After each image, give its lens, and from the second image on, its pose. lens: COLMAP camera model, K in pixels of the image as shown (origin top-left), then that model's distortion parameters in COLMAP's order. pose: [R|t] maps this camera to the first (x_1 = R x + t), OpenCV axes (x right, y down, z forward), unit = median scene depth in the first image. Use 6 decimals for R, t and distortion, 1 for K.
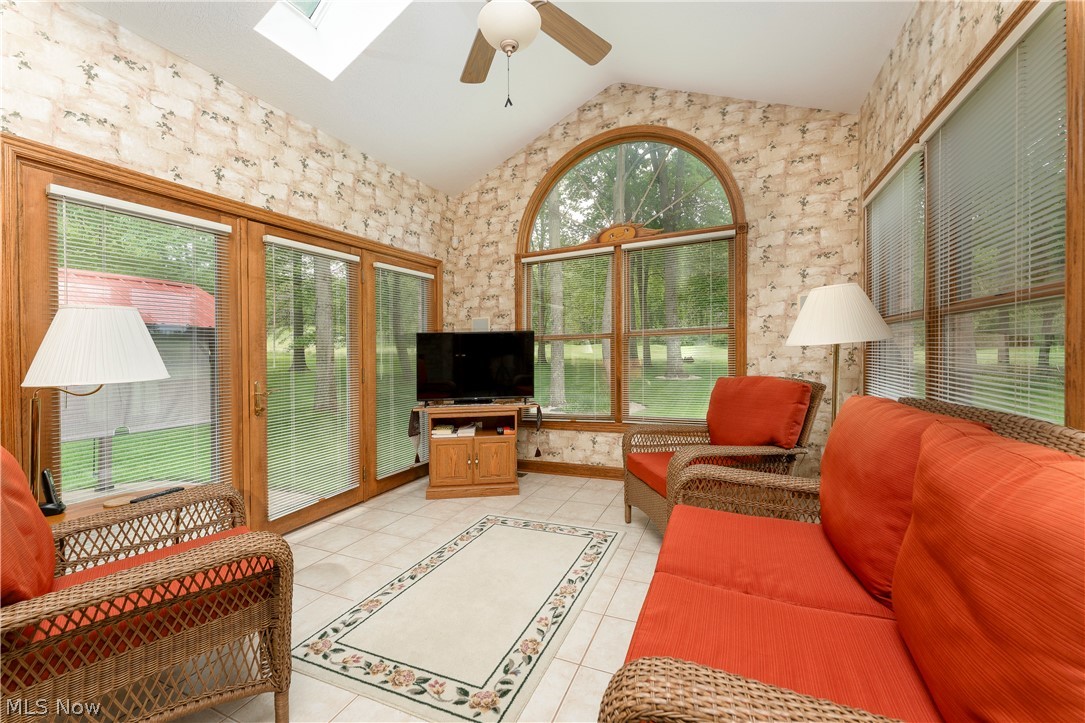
lens RADIAL K [[432.2, 0, 541.2], [0, 432.2, 366.5], [0, 0, 1]] dist [-0.001051, -0.000029]
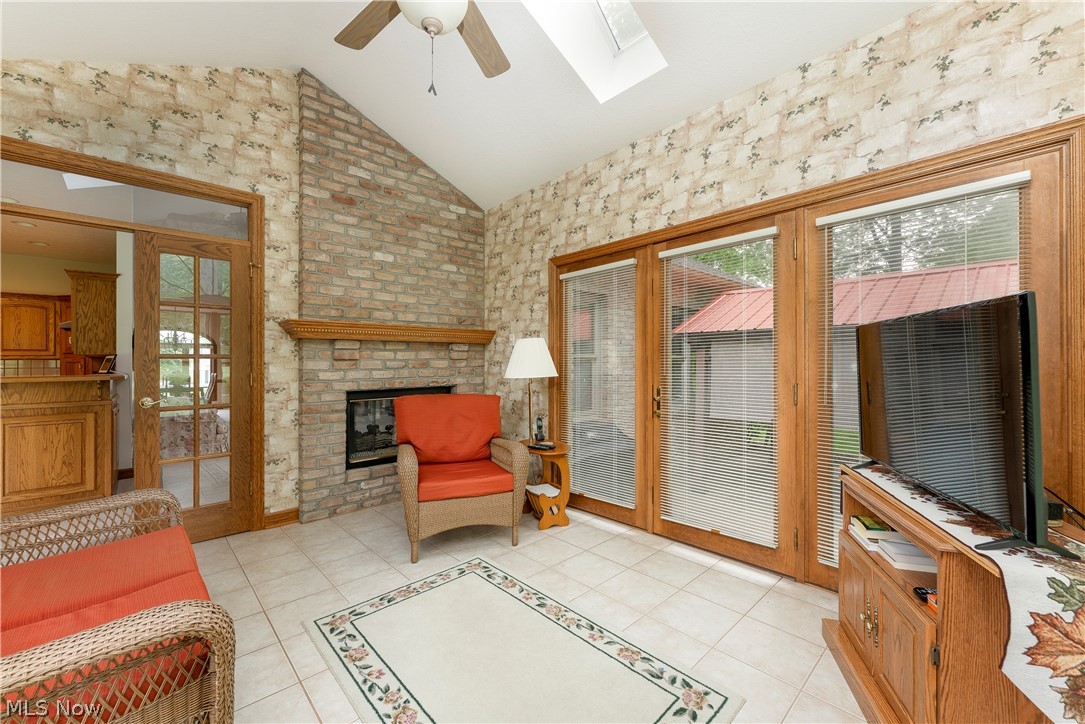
lens RADIAL K [[432.2, 0, 537.4], [0, 432.2, 351.2], [0, 0, 1]] dist [-0.001051, -0.000029]
pose [[-0.400027, 0.003395, -0.916497, 0.436688], [-0.009074, 0.999929, 0.007665, -0.056732], [0.916458, 0.011383, -0.399968, 1.046447]]
